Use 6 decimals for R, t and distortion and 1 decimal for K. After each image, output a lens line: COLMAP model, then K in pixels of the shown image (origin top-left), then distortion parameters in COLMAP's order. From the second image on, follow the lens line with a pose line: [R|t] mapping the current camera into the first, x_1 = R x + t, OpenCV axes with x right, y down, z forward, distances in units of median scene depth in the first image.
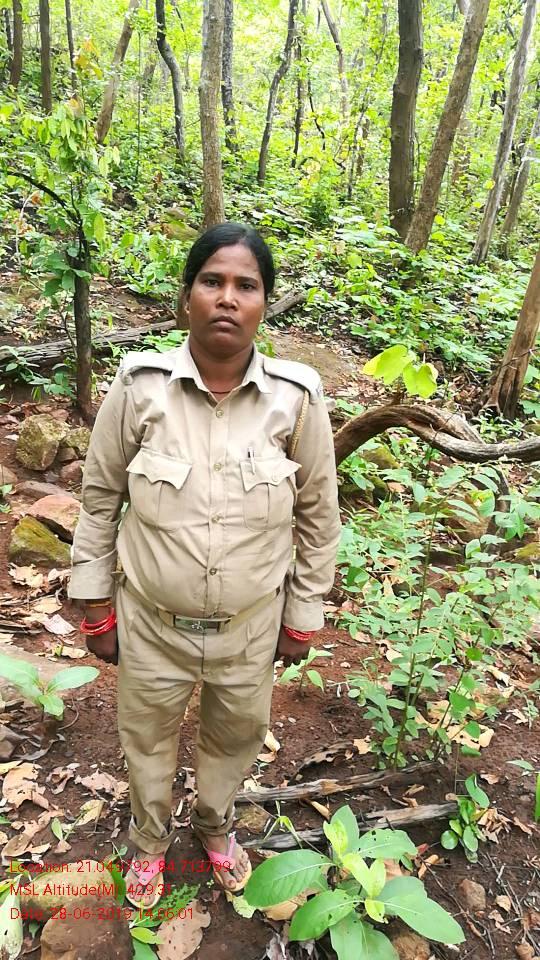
lens RADIAL K [[774.7, 0, 274.5], [0, 774.7, 483.2], [0, 0, 1]] dist [0.001152, 0.016693]
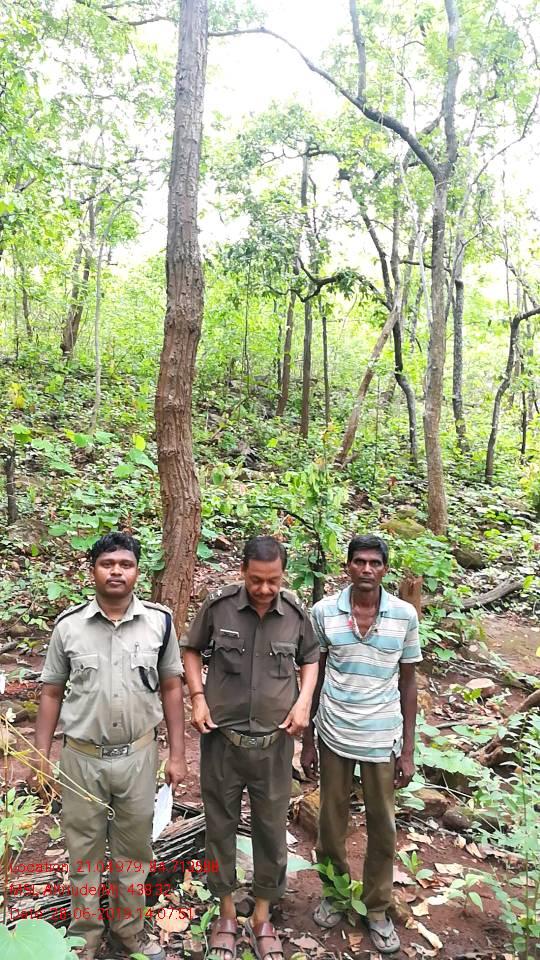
lens RADIAL K [[774.7, 0, 266.1], [0, 774.7, 480.5], [0, 0, 1]] dist [0.001152, 0.016693]
pose [[0.950587, -0.036800, -0.308270, 0.029924], [-0.073084, 0.938520, -0.337399, 0.012990], [0.301734, 0.343257, 0.889456, -0.098868]]
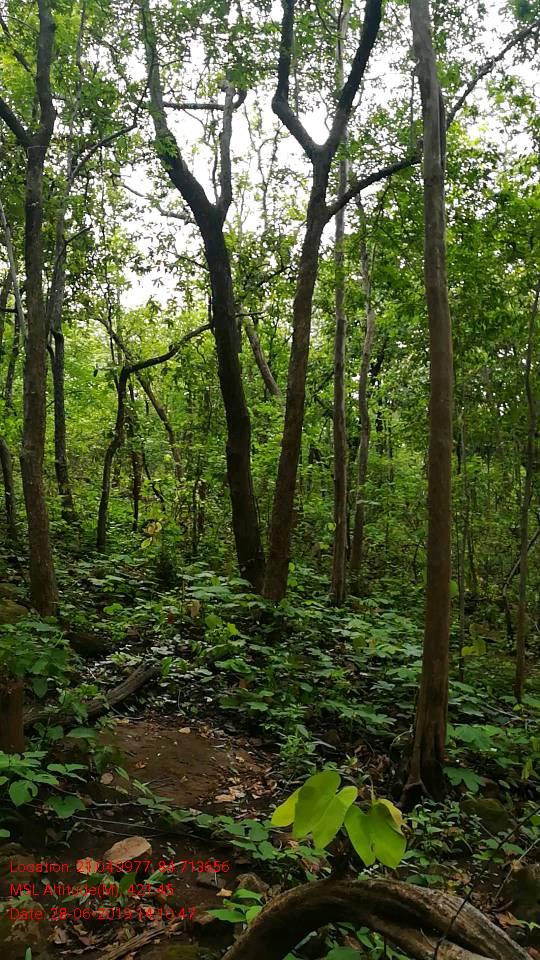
lens RADIAL K [[774.7, 0, 279.1], [0, 774.7, 473.1], [0, 0, 1]] dist [0.001152, 0.016693]
pose [[0.974838, -0.077484, 0.209014, 0.005644], [0.161865, 0.890734, -0.424728, -0.040849], [-0.153266, 0.447873, 0.880863, 0.114705]]
